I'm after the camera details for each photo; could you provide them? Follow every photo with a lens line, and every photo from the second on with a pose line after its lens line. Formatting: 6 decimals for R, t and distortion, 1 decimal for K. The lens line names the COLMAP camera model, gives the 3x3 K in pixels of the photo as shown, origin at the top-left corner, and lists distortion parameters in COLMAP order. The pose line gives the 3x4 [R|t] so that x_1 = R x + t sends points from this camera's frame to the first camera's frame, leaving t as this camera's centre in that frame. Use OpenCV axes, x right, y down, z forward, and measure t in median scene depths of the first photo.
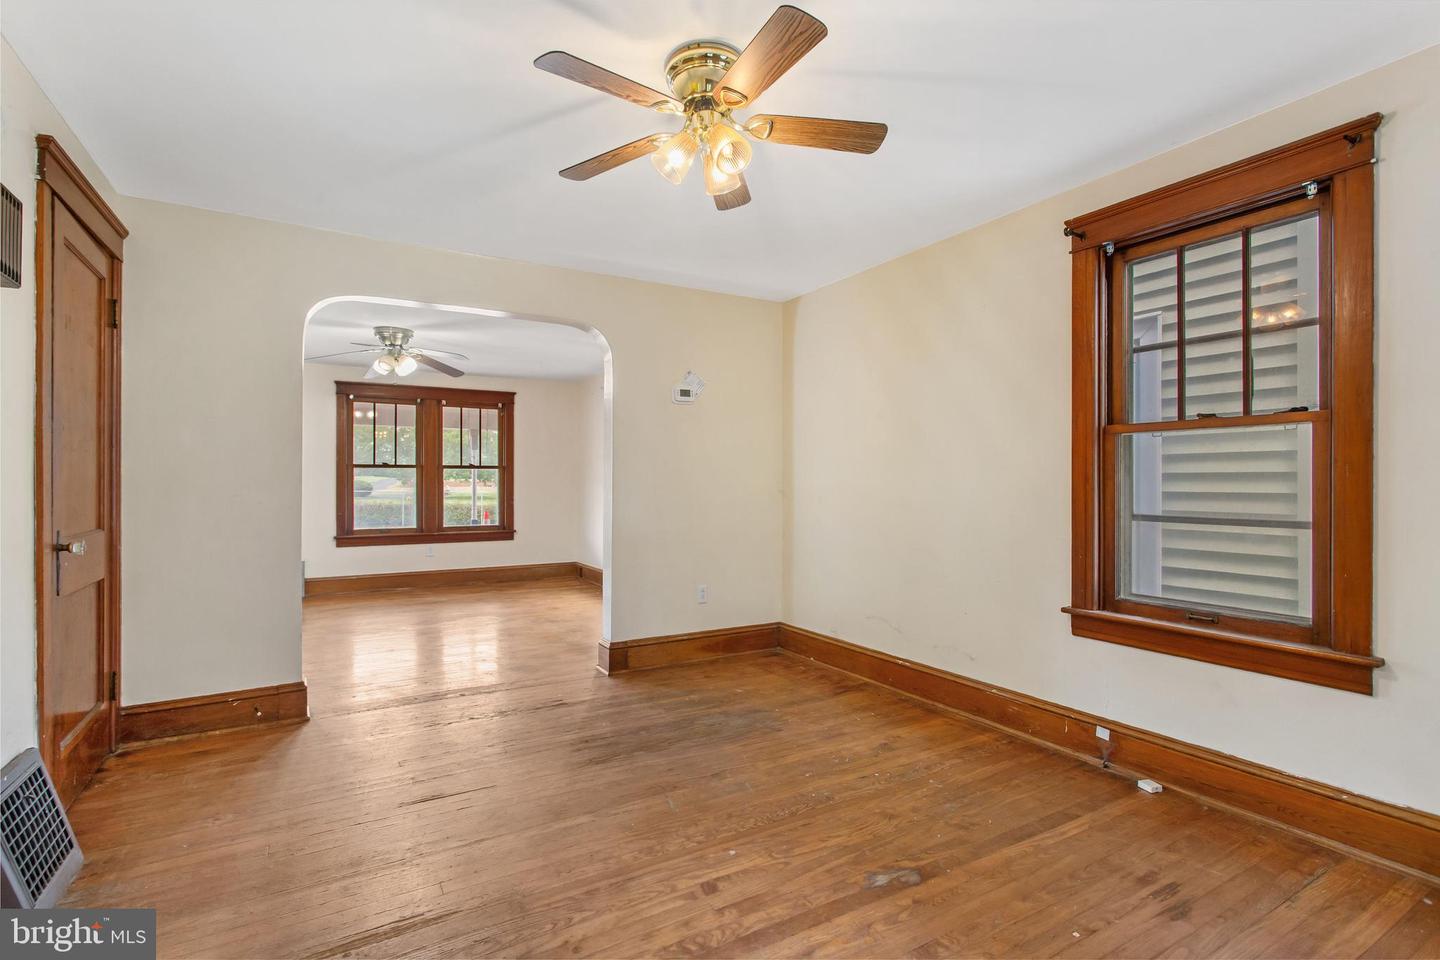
lens RADIAL K [[670.8, 0, 712.4], [0, 670.8, 485.1], [0, 0, 1]] dist [-0.001229, -0.000068]
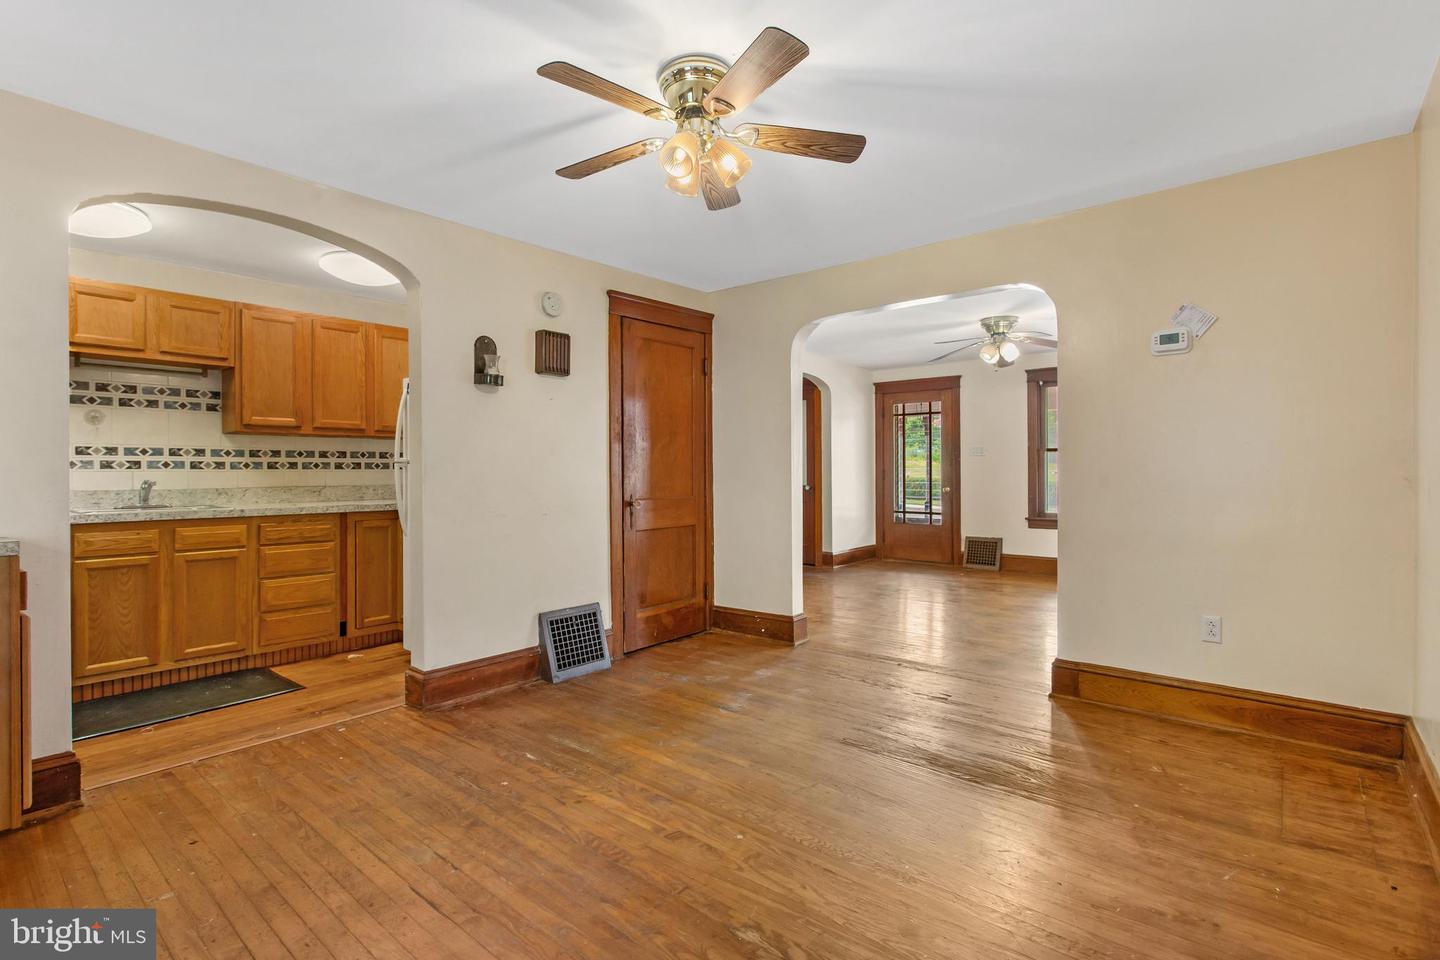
lens RADIAL K [[682.6, 0, 718.9], [0, 682.6, 470.0], [0, 0, 1]] dist [-0.000628, 0.000301]
pose [[0.338535, -0.001393, -0.940953, 0.883469], [0.004346, 0.999991, 0.000083, -0.000657], [0.940944, -0.004117, 0.338538, 0.565259]]
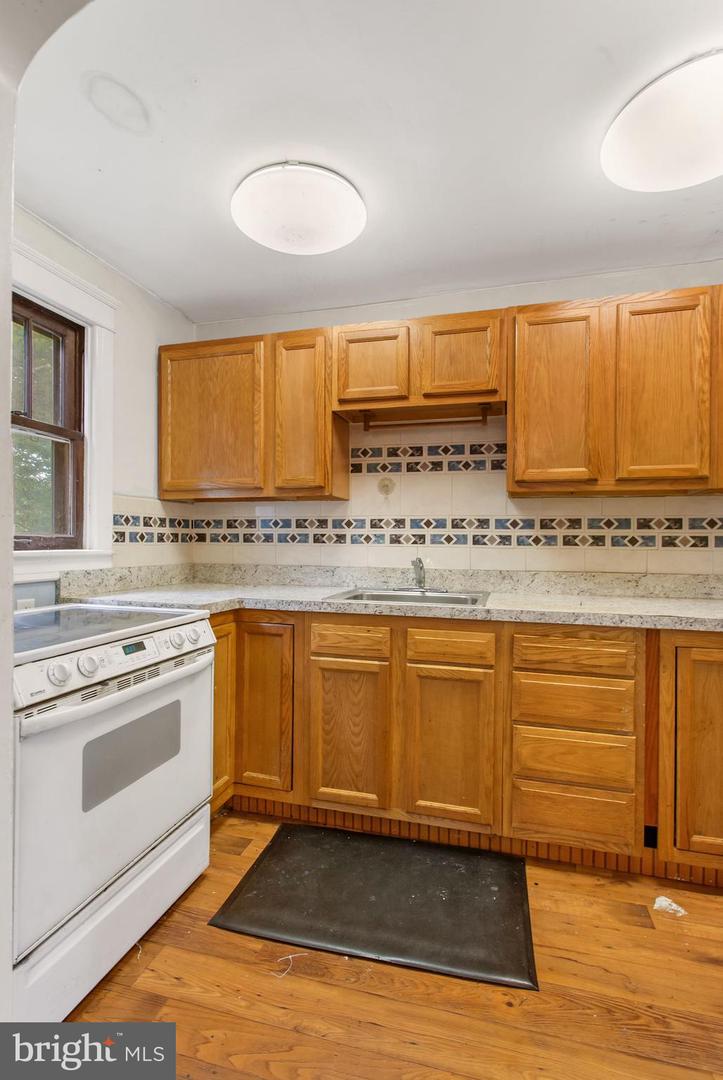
lens RADIAL K [[529.3, 0, 361.5], [0, 529.3, 540.0], [0, 0, 1]] dist [0.000670, 0.000654]
pose [[-0.716759, -0.004778, -0.697304, -0.342303], [-0.006777, 0.999977, 0.000115, -0.017286], [0.697288, 0.004808, -0.716775, 0.493771]]
